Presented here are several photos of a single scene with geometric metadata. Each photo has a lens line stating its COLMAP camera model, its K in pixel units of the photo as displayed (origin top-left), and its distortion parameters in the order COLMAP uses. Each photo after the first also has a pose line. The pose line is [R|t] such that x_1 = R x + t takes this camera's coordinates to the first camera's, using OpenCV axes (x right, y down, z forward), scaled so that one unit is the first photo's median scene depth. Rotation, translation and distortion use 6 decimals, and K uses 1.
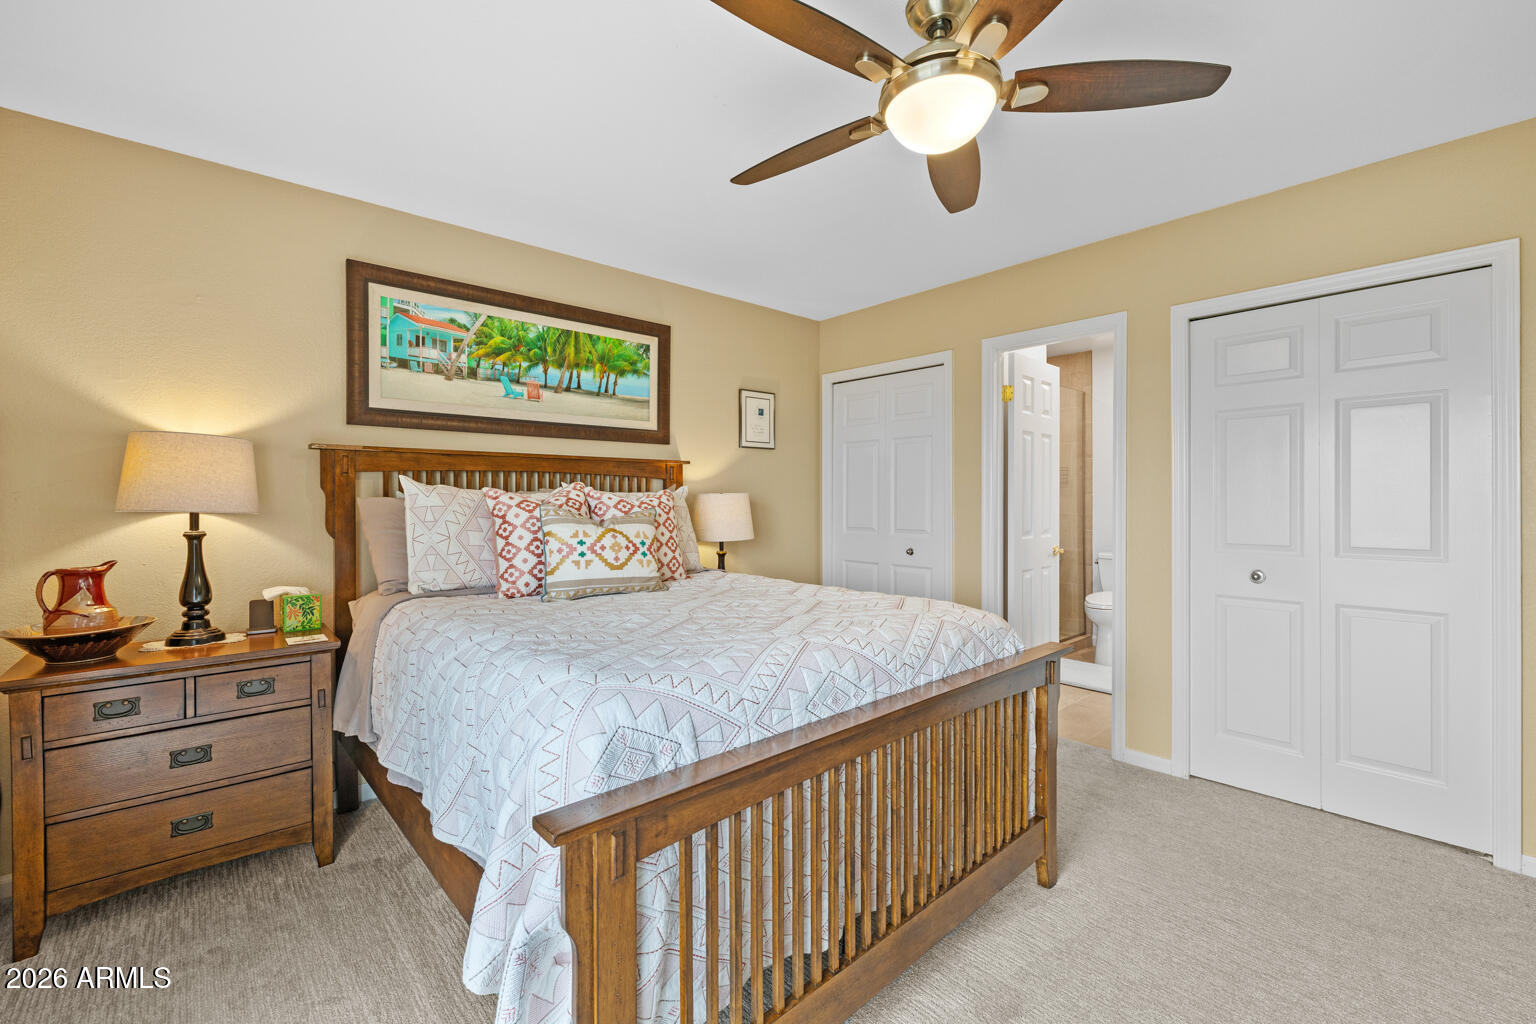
lens RADIAL K [[648.6, 0, 767.1], [0, 648.6, 502.1], [0, 0, 1]] dist [0.001443, 0.000119]
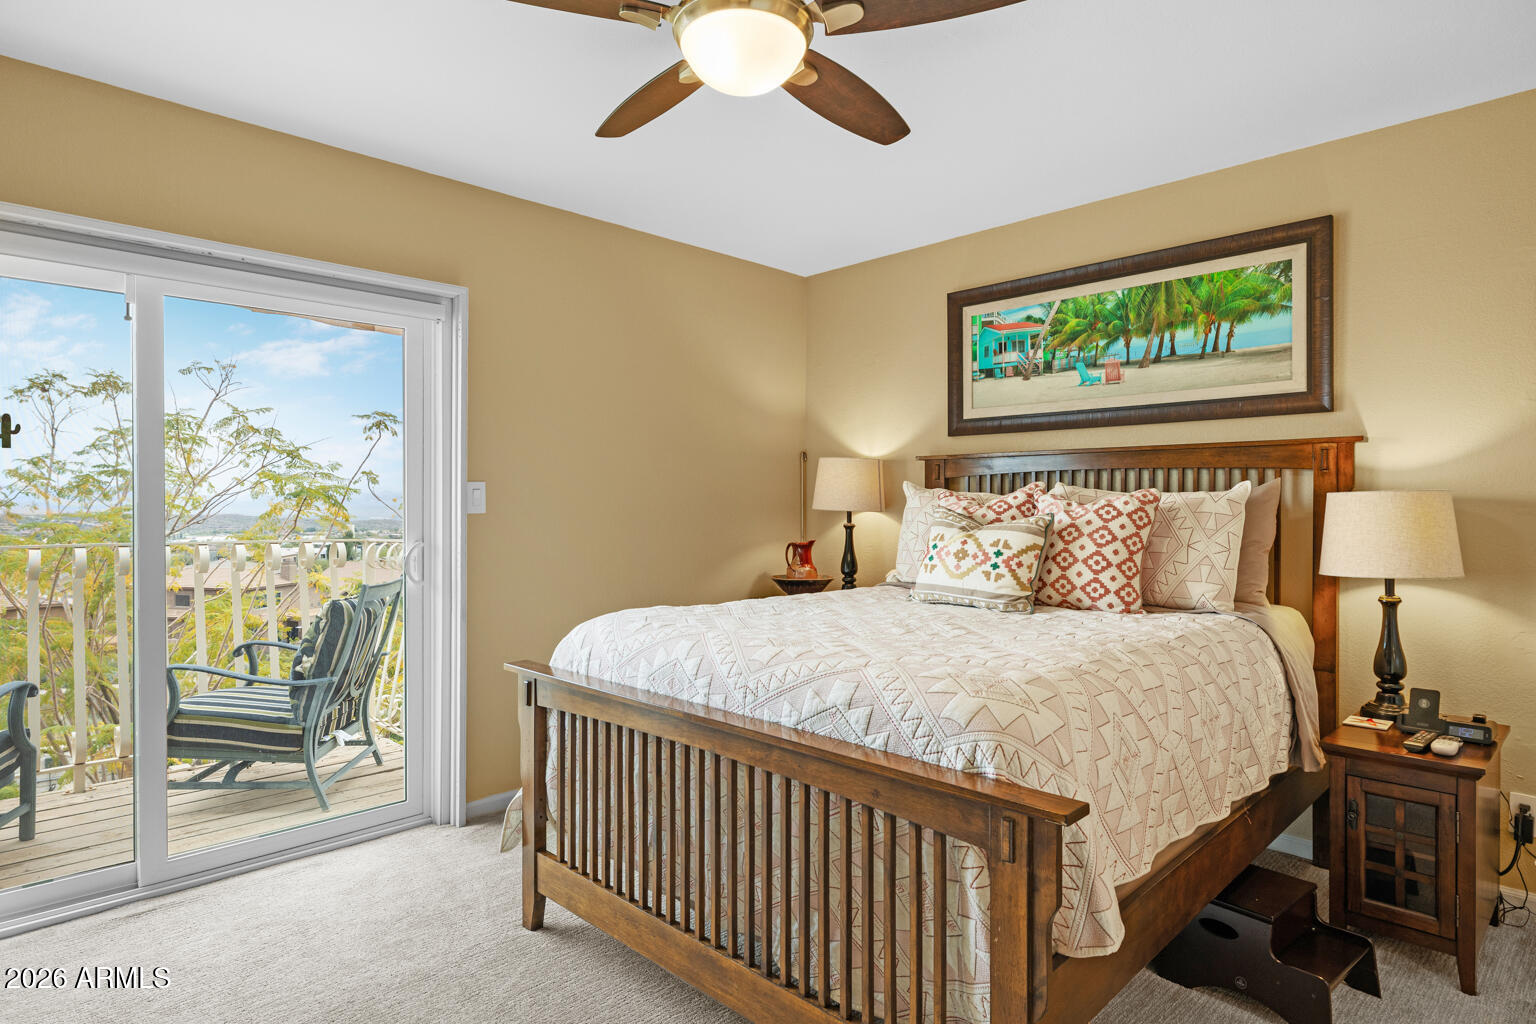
lens RADIAL K [[871.7, 0, 767.5], [0, 871.7, 508.3], [0, 0, 1]] dist [0.002944, 0.000684]
pose [[0.035340, 0.008648, -0.999338, 0.766605], [-0.006439, 0.999944, 0.008425, -0.002930], [0.999355, 0.006137, 0.035394, 0.535411]]
